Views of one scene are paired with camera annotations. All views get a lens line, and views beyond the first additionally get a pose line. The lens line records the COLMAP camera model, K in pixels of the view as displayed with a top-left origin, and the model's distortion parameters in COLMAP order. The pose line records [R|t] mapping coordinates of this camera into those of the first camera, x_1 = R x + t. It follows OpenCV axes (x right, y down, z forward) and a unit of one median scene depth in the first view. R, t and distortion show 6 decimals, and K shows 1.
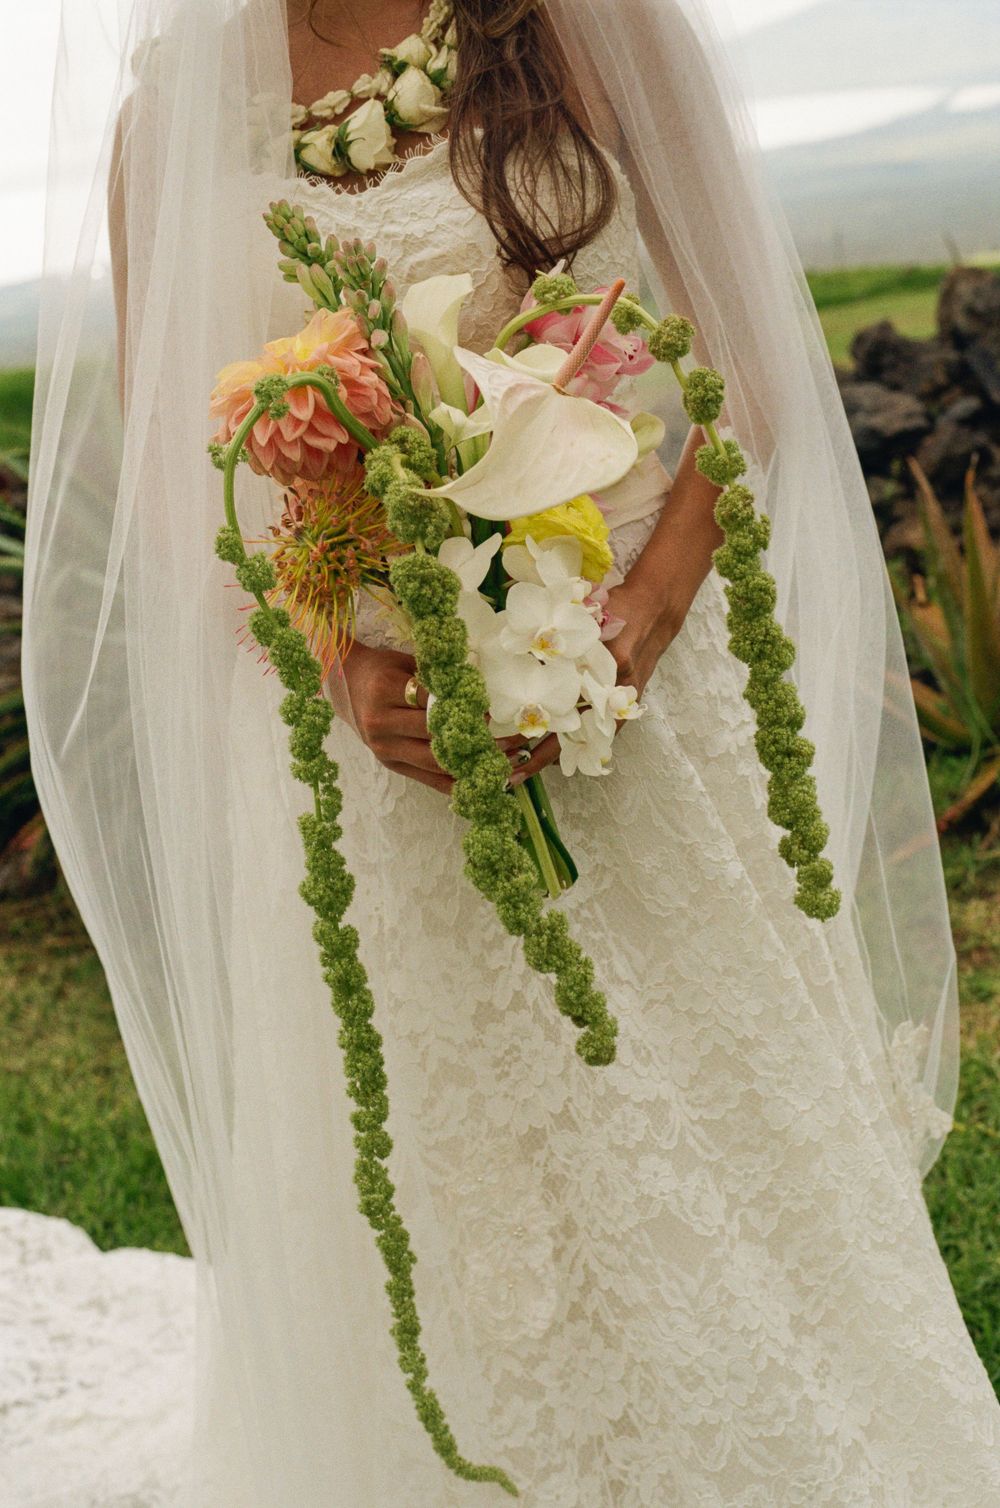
lens RADIAL K [[2101.7, 0, 500.0], [0, 2101.7, 754.0], [0, 0, 1]] dist [-0.090728, -0.049112]
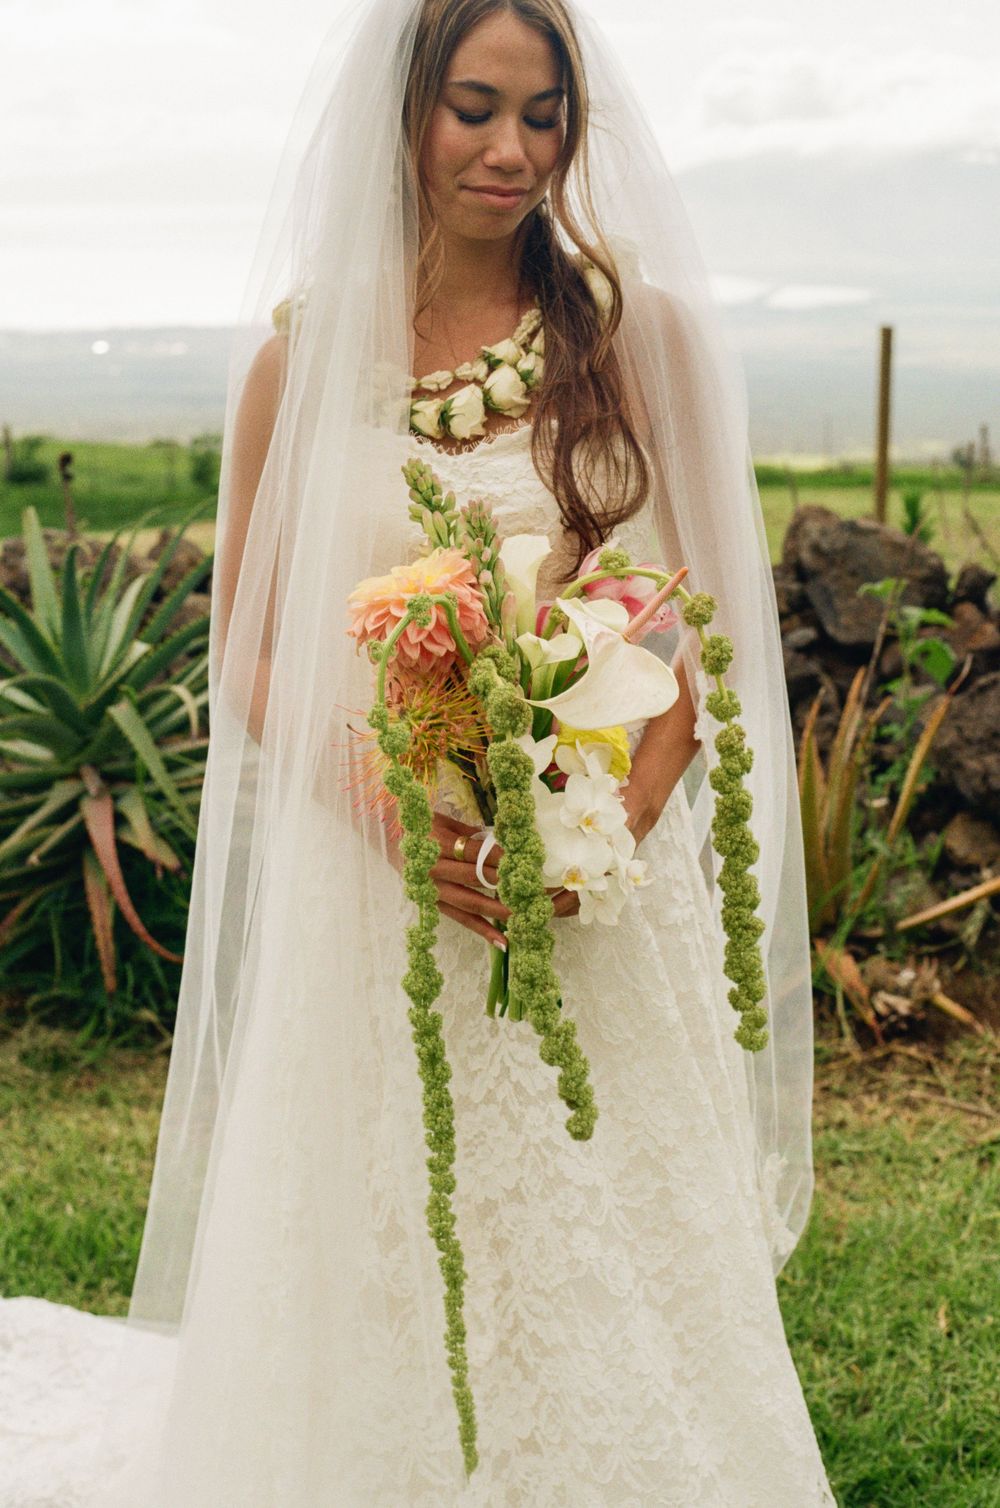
lens RADIAL K [[2024.9, 0, 500.0], [0, 2024.9, 754.0], [0, 0, 1]] dist [-0.195934, 0.481029]
pose [[0.986413, 0.139941, 0.086053, -0.123159], [-0.132103, 0.987059, -0.090900, 0.024064], [-0.097660, 0.078297, 0.992135, -0.229063]]
